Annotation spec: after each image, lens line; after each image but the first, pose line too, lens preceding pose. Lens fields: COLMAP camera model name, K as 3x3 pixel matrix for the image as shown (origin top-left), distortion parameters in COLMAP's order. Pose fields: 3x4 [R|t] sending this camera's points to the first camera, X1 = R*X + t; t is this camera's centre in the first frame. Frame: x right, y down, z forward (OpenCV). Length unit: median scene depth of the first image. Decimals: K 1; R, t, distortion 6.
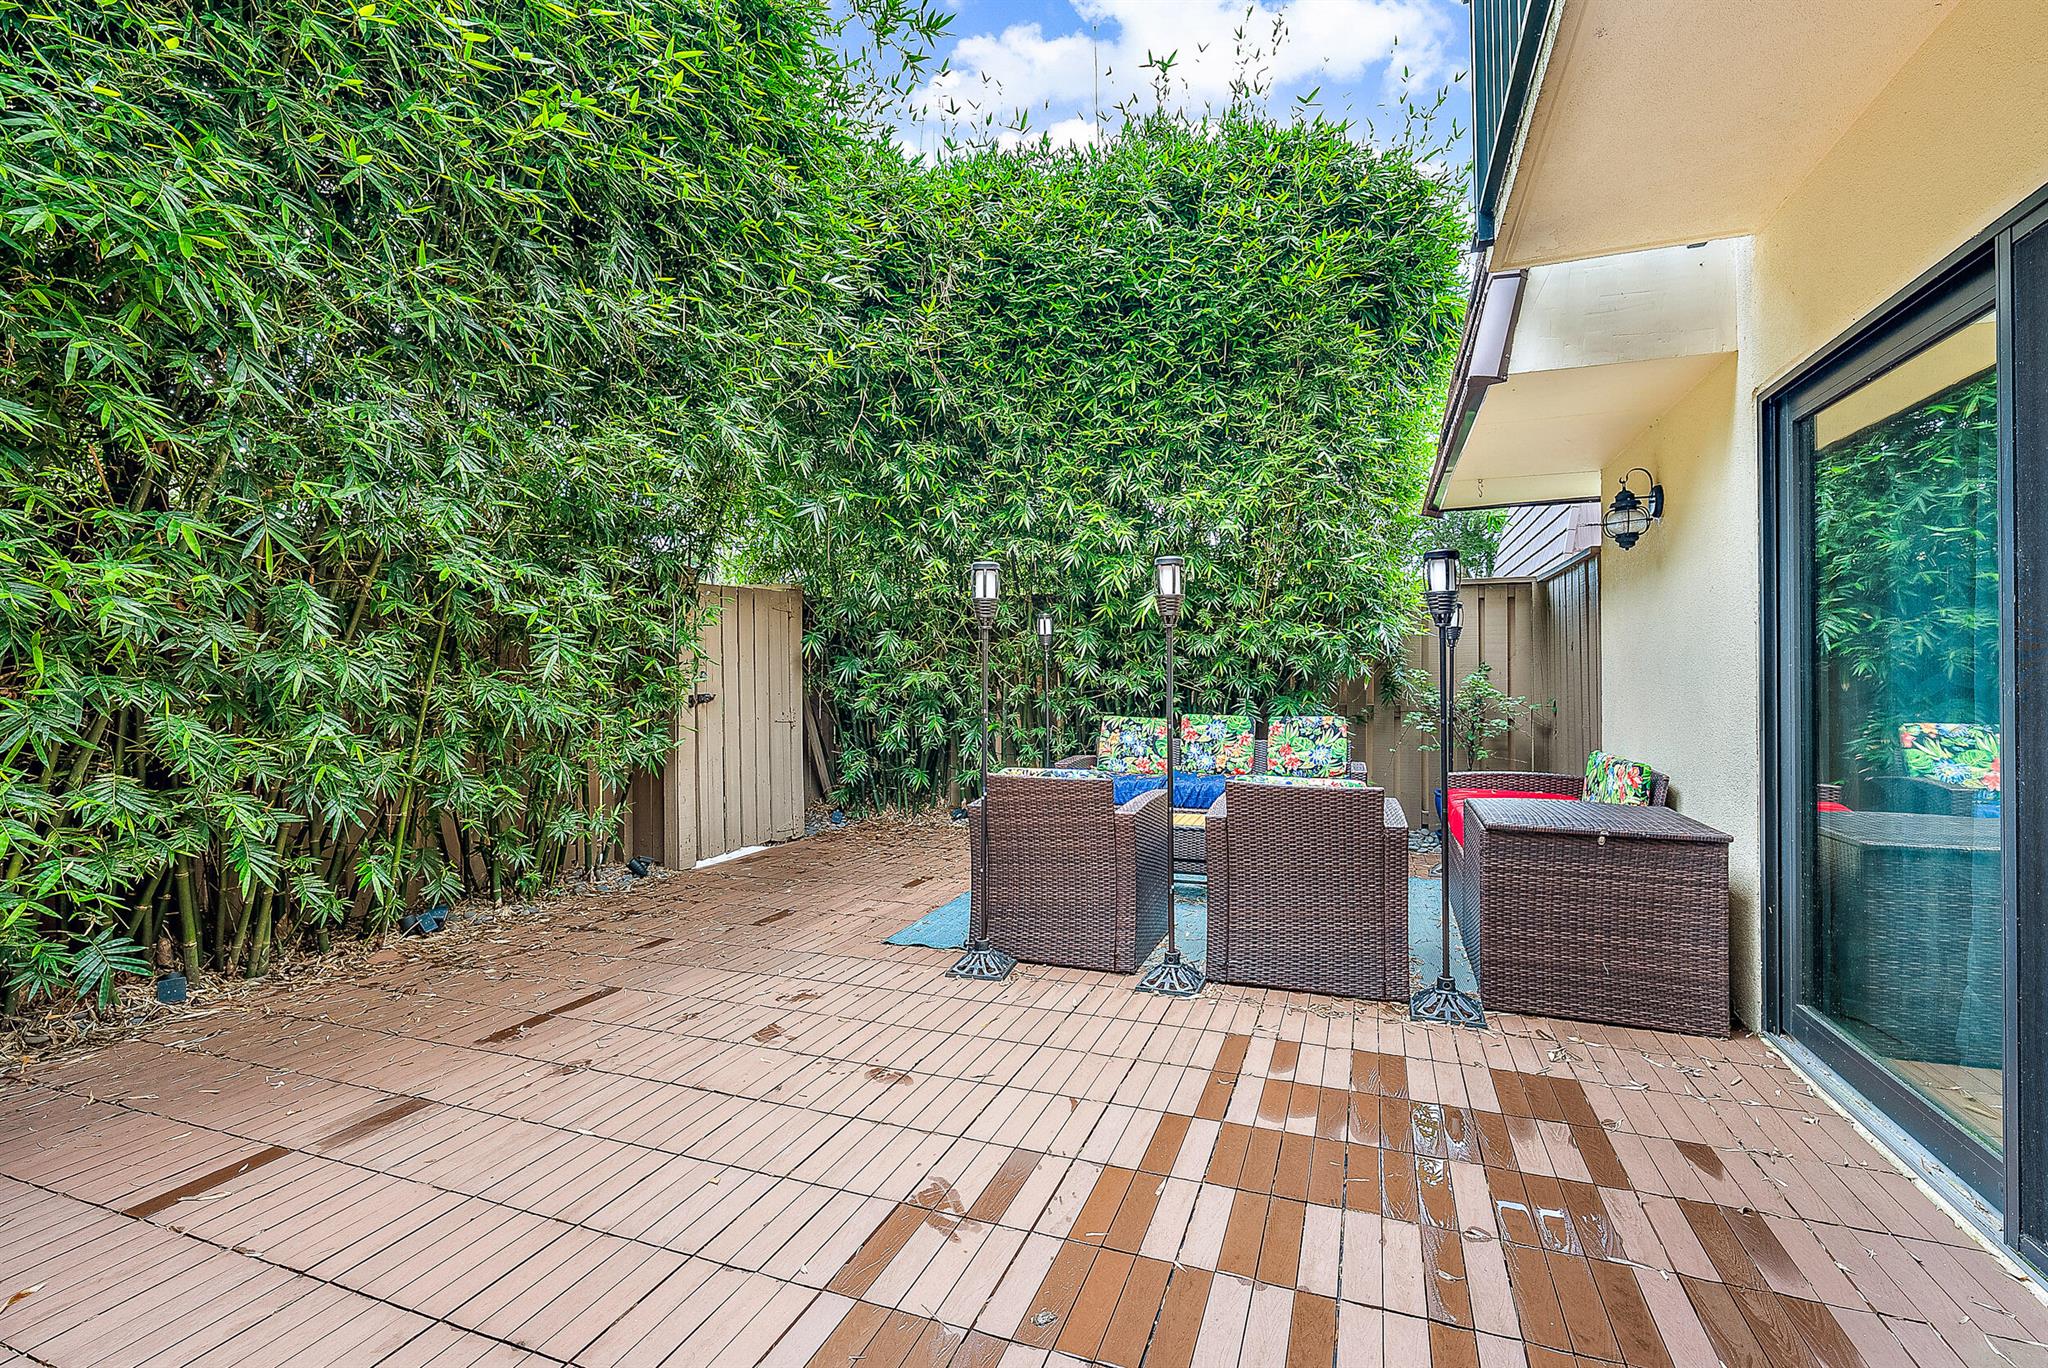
lens RADIAL K [[912.4, 0, 1030.9], [0, 912.4, 672.9], [0, 0, 1]] dist [0.001242, -0.001199]
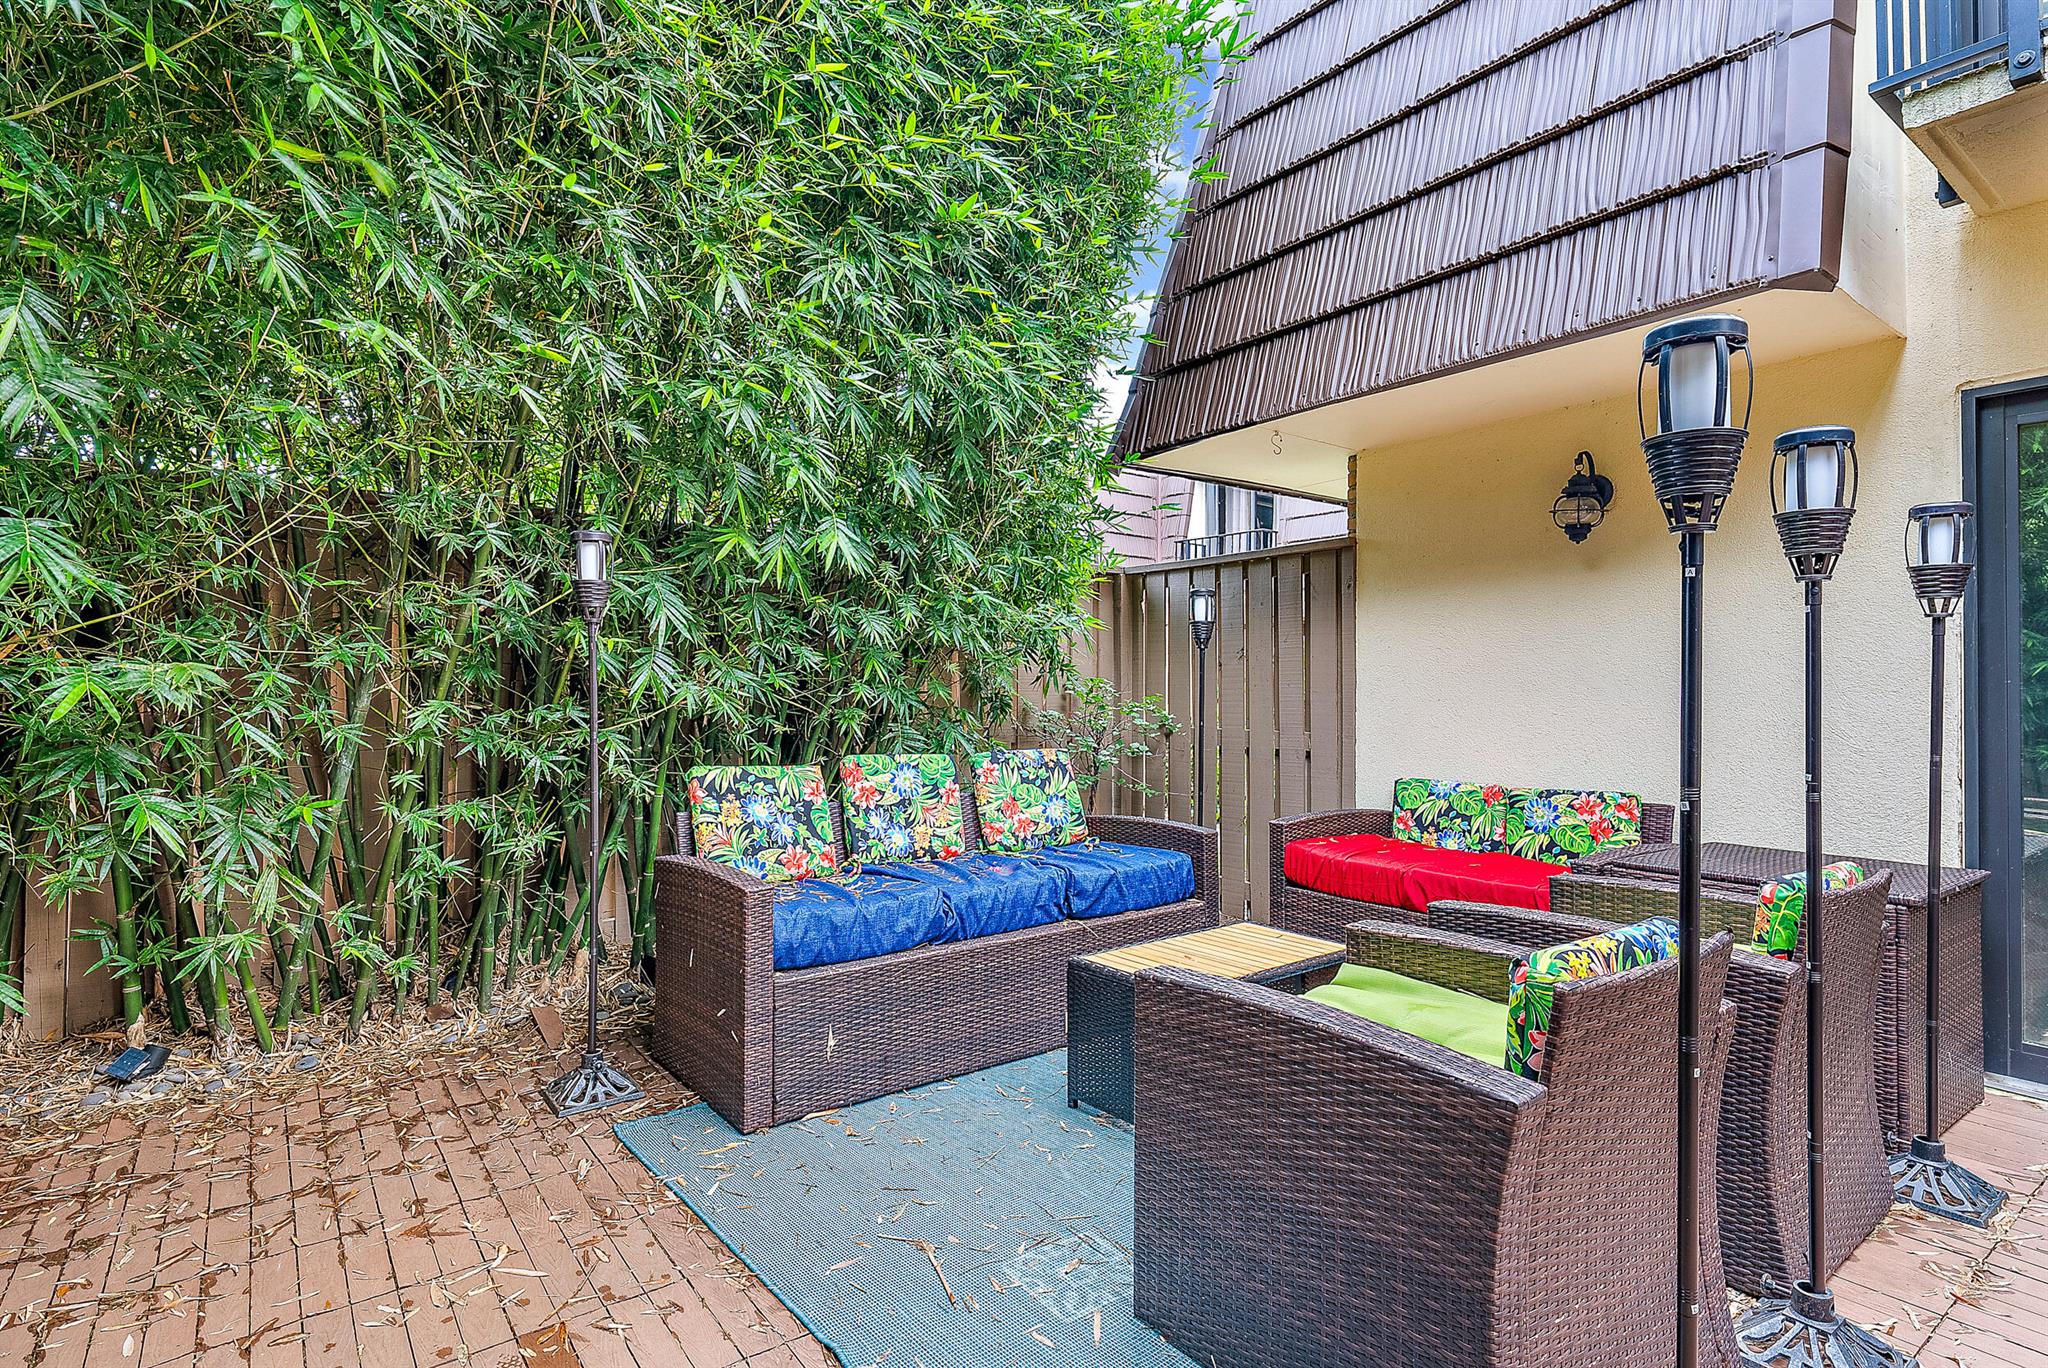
lens RADIAL K [[1010.7, 0, 1024.0], [0, 1010.7, 684.0], [0, 0, 1]] dist [-0.000641, 0.000139]
pose [[0.537589, 0.008656, 0.843162, -0.460068], [-0.010212, 0.999941, -0.003755, 0.007508], [-0.843145, -0.006591, 0.537646, 0.999420]]
